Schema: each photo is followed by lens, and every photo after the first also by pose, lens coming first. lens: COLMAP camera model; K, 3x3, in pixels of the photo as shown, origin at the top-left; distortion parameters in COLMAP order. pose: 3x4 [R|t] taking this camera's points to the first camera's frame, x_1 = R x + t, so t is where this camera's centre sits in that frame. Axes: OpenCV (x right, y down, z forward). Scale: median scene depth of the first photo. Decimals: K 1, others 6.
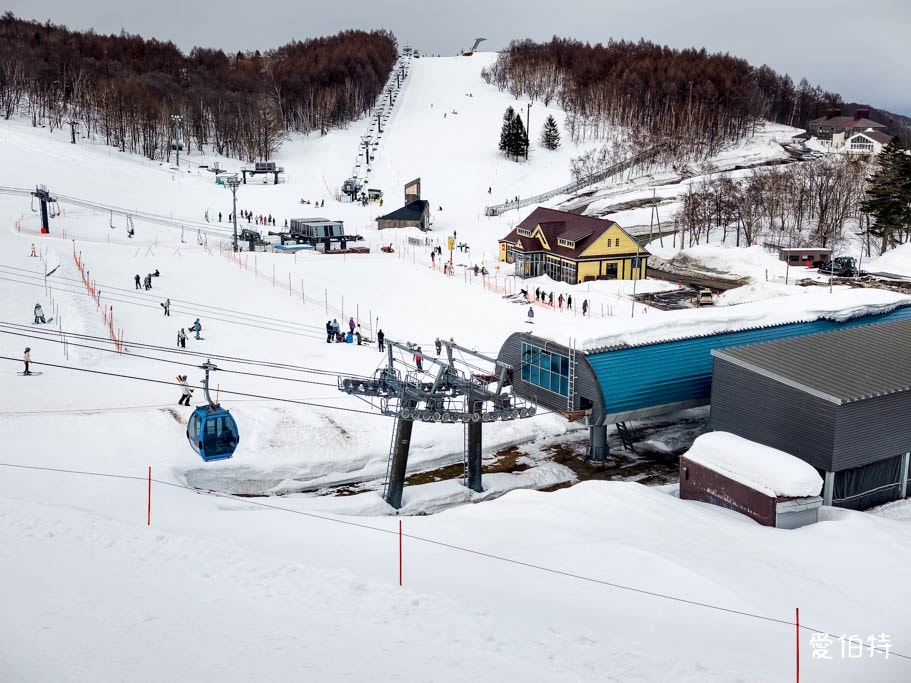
lens RADIAL K [[1099.6, 0, 449.7], [0, 1099.6, 342.3], [0, 0, 1]] dist [0.103377, 0.000000]
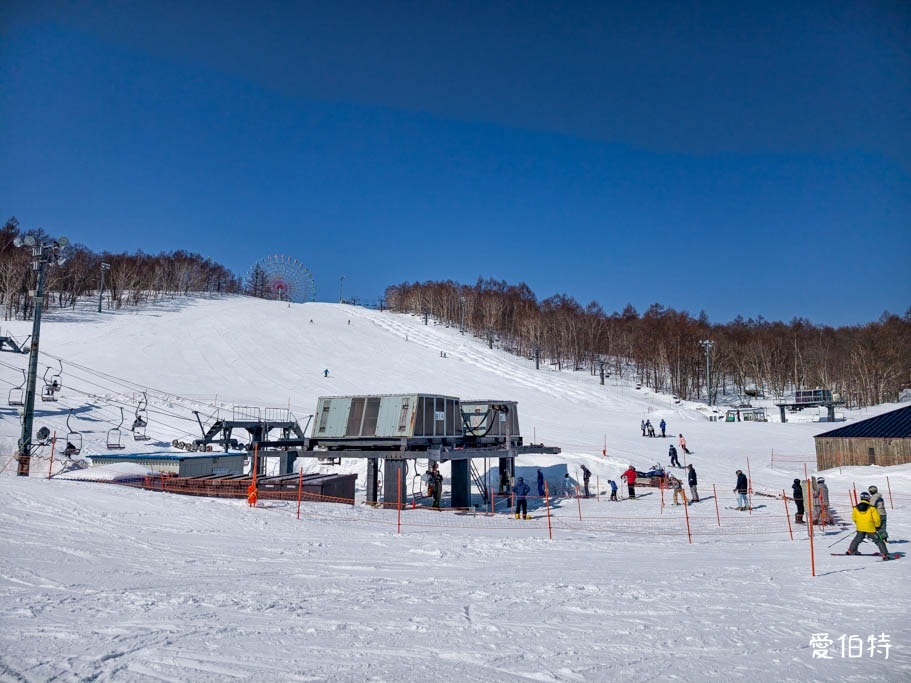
lens RADIAL K [[645.1, 0, 457.7], [0, 645.1, 337.0], [0, 0, 1]] dist [0.025481, -0.035019]
pose [[0.558806, -0.128168, -0.819335, 0.025769], [-0.181442, 0.945153, -0.271597, -0.054835], [0.809206, 0.300432, 0.504902, 0.639223]]
